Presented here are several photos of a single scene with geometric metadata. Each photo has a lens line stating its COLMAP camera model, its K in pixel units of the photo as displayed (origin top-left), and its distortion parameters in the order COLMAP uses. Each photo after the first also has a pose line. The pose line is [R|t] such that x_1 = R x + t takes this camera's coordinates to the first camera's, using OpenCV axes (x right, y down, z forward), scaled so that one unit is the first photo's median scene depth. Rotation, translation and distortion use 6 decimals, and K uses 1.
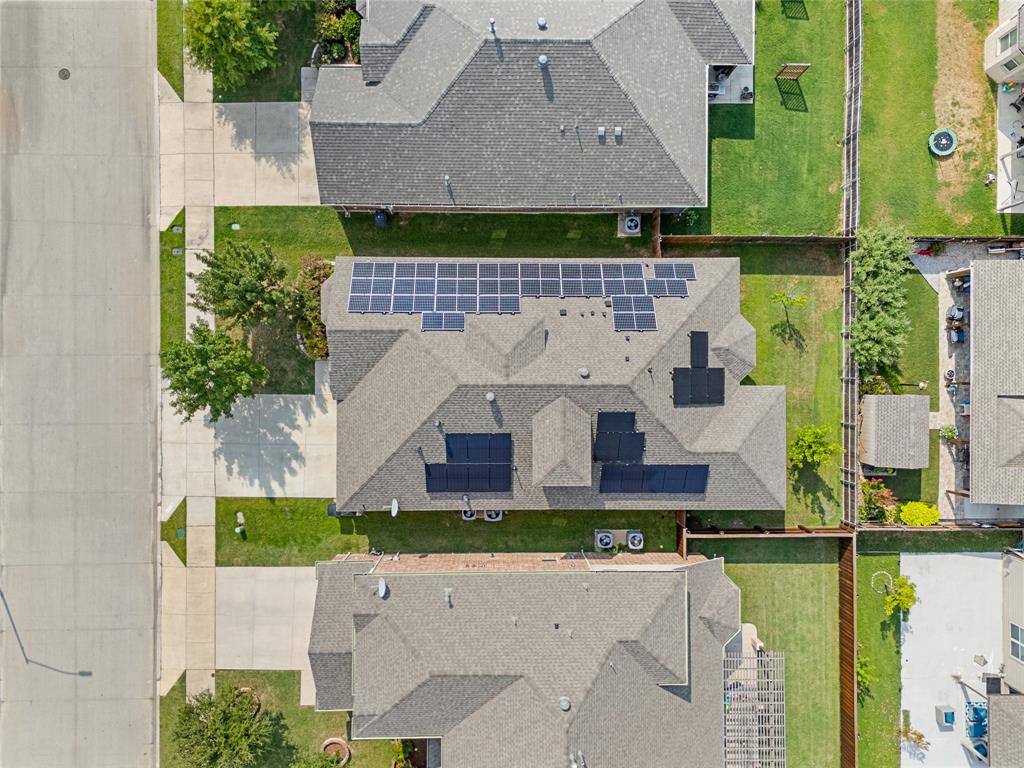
lens RADIAL K [[753.1, 0, 512.0], [0, 753.1, 384.0], [0, 0, 1]] dist [0.081702, -0.080823]
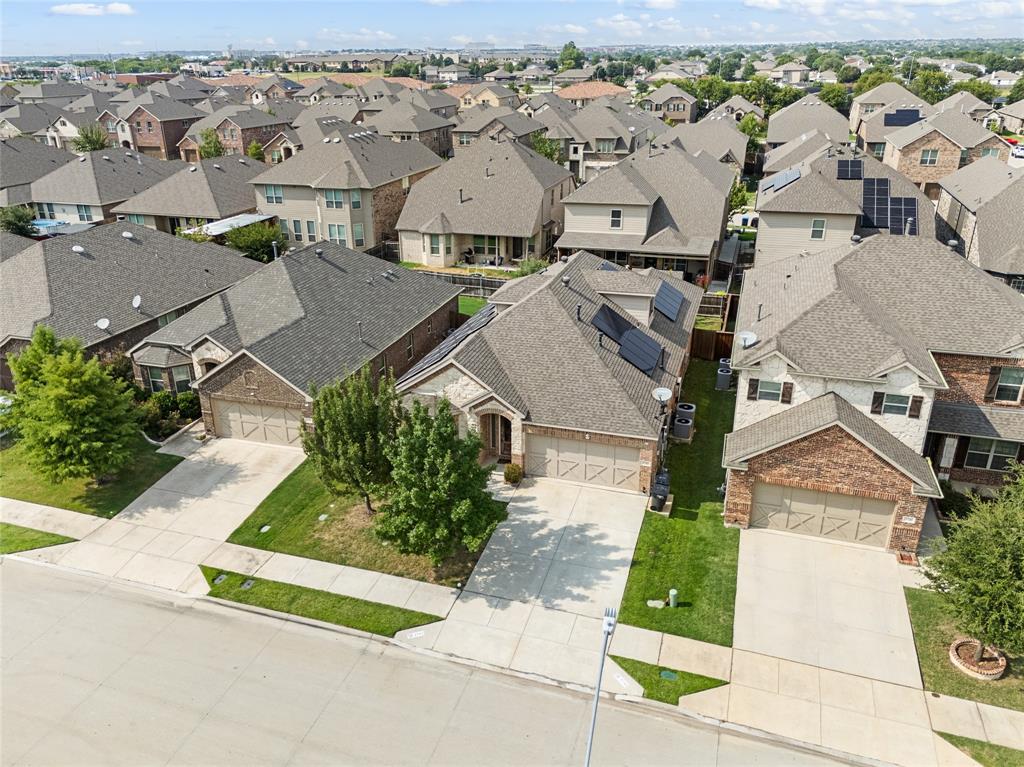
lens RADIAL K [[753.1, 0, 512.0], [0, 753.1, 383.5], [0, 0, 1]] dist [0.081702, -0.080823]
pose [[0.299216, -0.411362, 0.860959, -0.876934], [0.953987, 0.110586, -0.278709, 0.219535], [0.019440, 0.904739, 0.425523, 0.553630]]
